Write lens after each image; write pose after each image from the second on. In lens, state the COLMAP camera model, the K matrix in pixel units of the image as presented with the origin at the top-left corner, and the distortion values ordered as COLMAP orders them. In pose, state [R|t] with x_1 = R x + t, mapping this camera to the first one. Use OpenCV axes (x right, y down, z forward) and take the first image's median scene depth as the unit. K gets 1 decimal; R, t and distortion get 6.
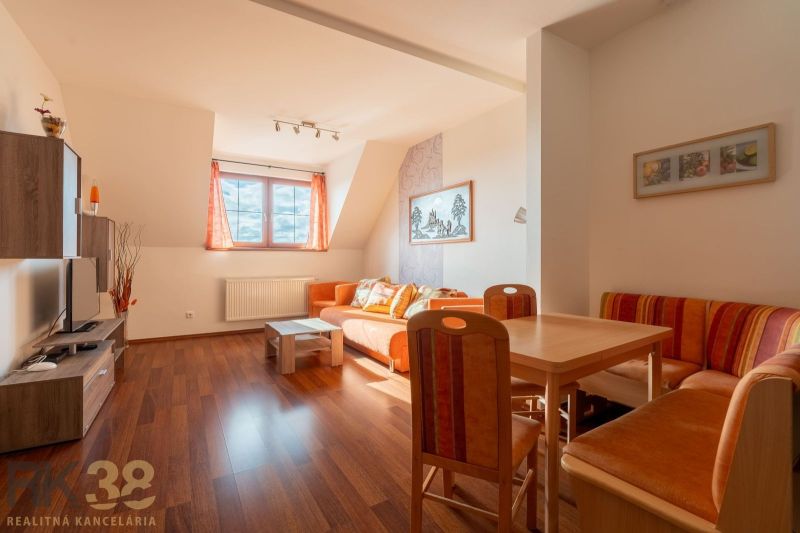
lens RADIAL K [[356.5, 0, 398.4], [0, 356.5, 259.3], [0, 0, 1]] dist [-0.012642, -0.002275]
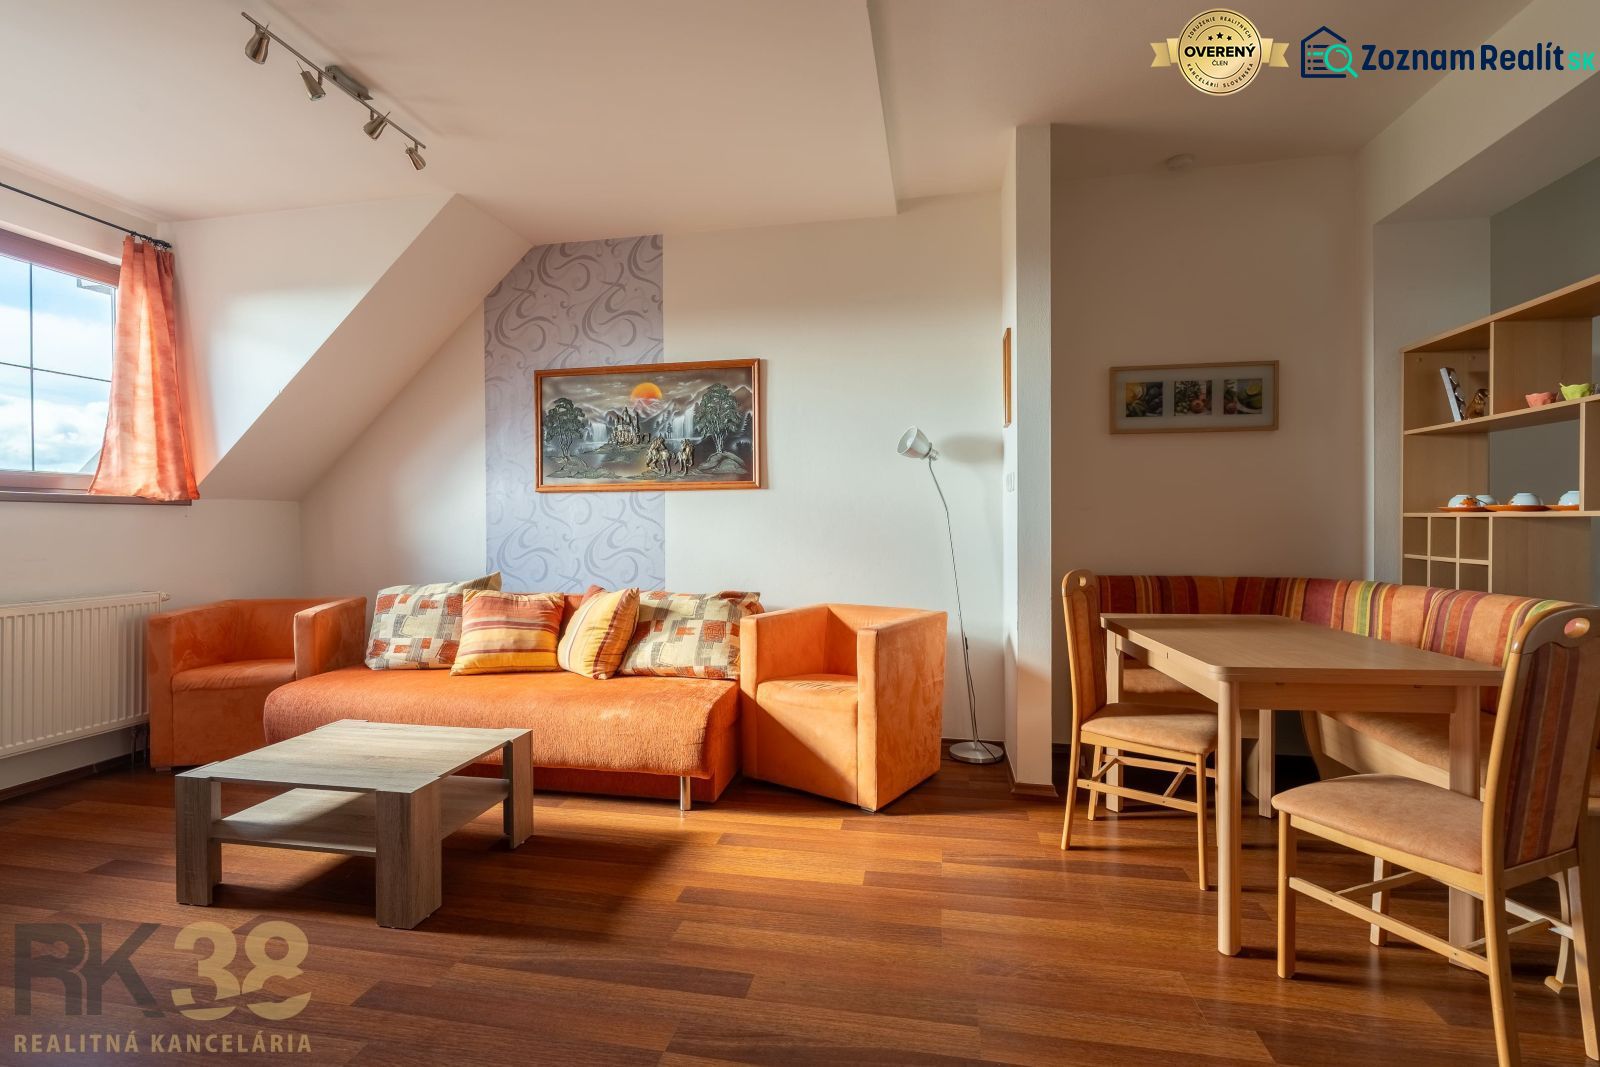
lens RADIAL K [[712.9, 0, 770.4], [0, 712.9, 535.0], [0, 0, 1]] dist [-0.012642, -0.002275]
pose [[0.678897, -0.016351, 0.734052, -0.419243], [0.007770, 0.999856, 0.015086, -0.002547], [-0.734193, -0.004538, 0.678926, 0.304613]]
